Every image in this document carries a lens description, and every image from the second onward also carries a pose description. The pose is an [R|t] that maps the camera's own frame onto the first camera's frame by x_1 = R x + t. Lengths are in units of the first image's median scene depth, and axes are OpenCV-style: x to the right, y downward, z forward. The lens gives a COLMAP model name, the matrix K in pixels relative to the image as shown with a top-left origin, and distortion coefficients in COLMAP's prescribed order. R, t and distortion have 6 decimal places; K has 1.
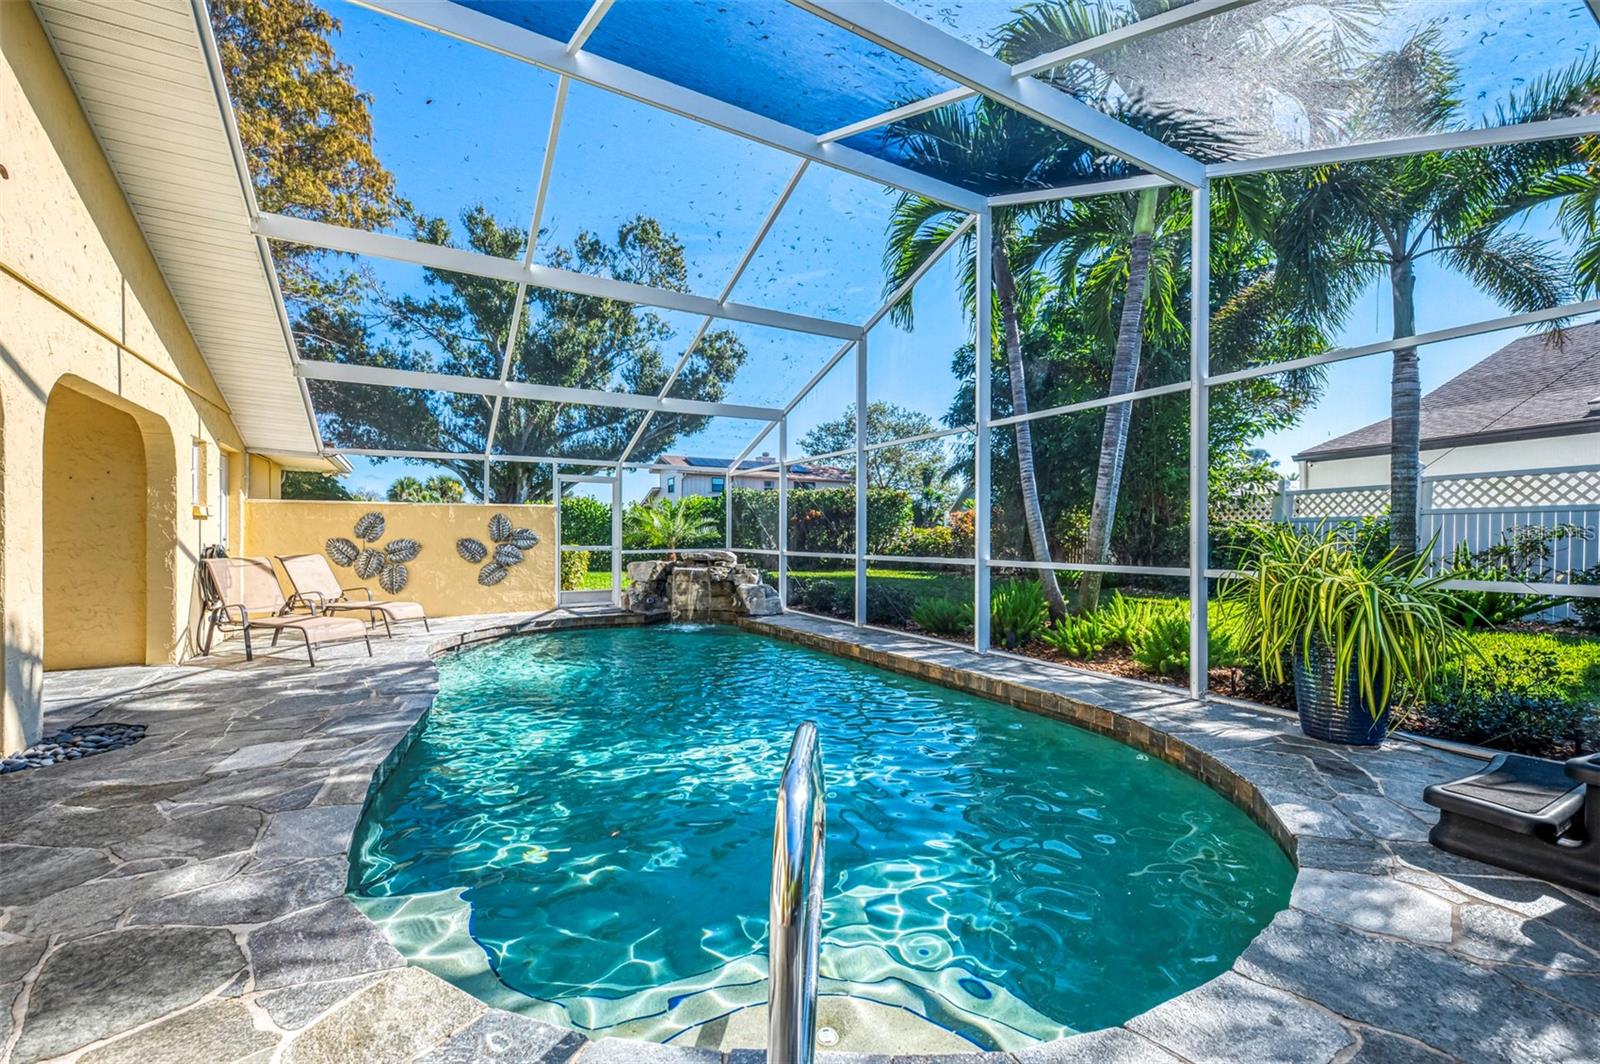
lens RADIAL K [[643.0, 0, 800.0], [0, 643.0, 532.0], [0, 0, 1]] dist [0.016133, 0.000286]
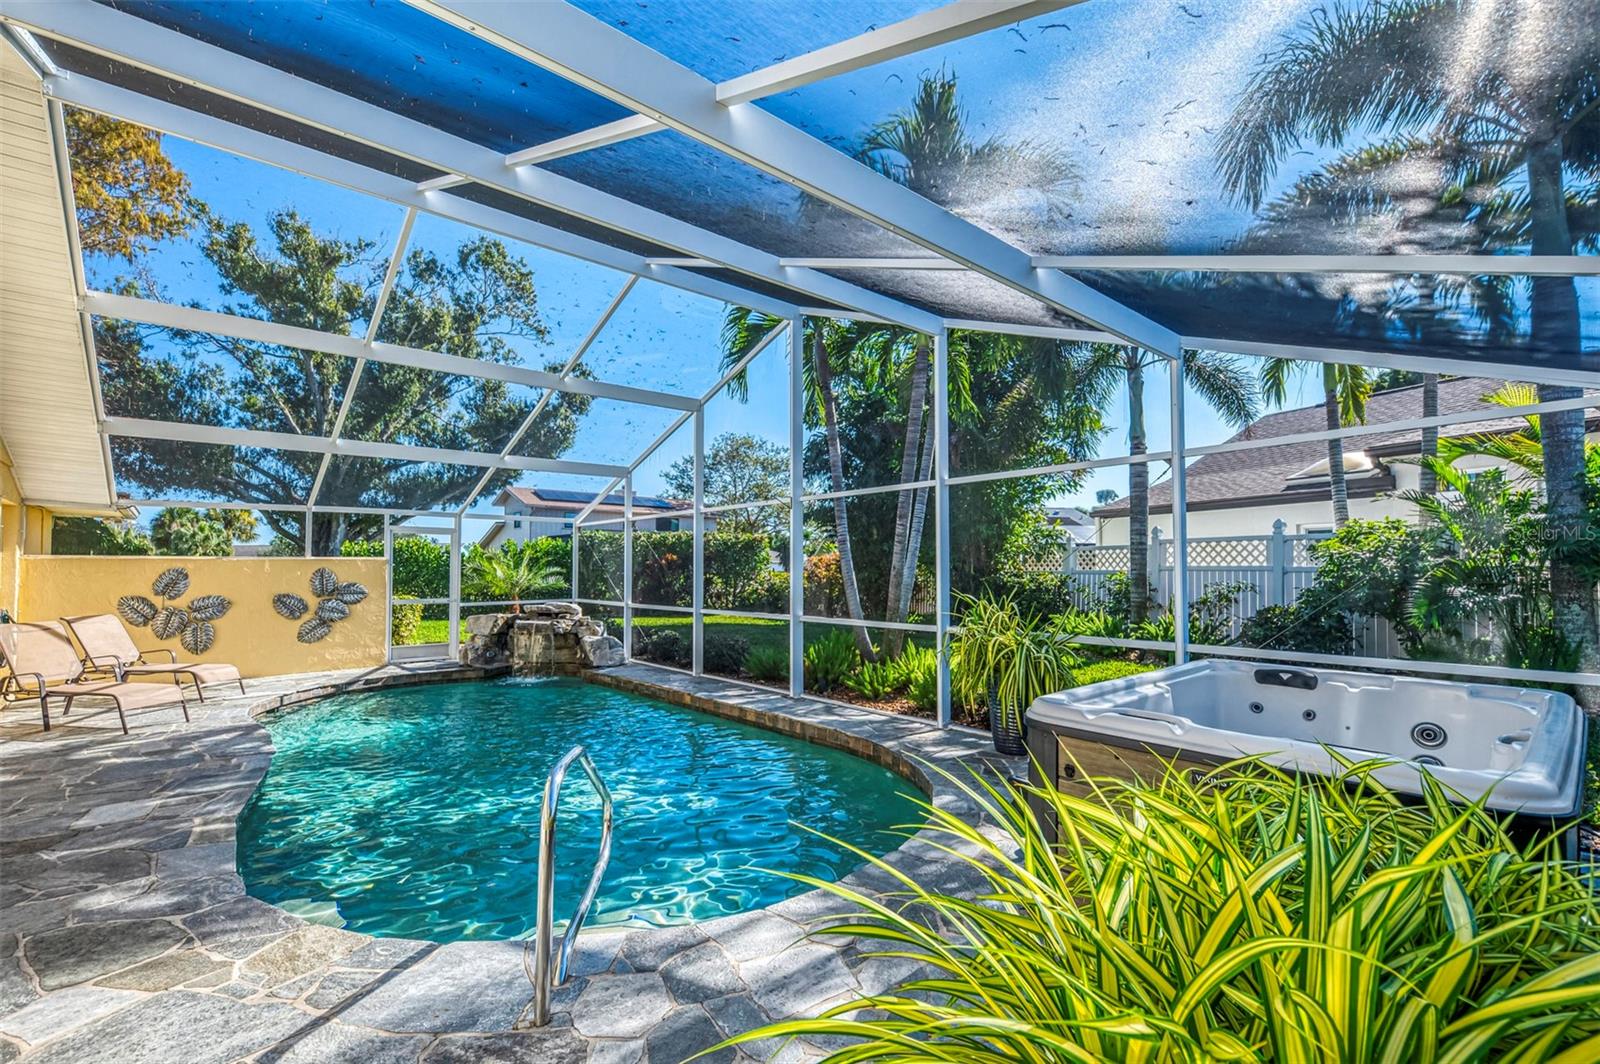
lens RADIAL K [[696.8, 0, 790.1], [0, 696.8, 548.0], [0, 0, 1]] dist [0.028190, -0.008397]
pose [[0.985097, 0.004318, 0.171946, 0.039674], [0.000227, 0.999651, -0.026403, -0.031570], [-0.172000, 0.026049, 0.984752, -0.161466]]
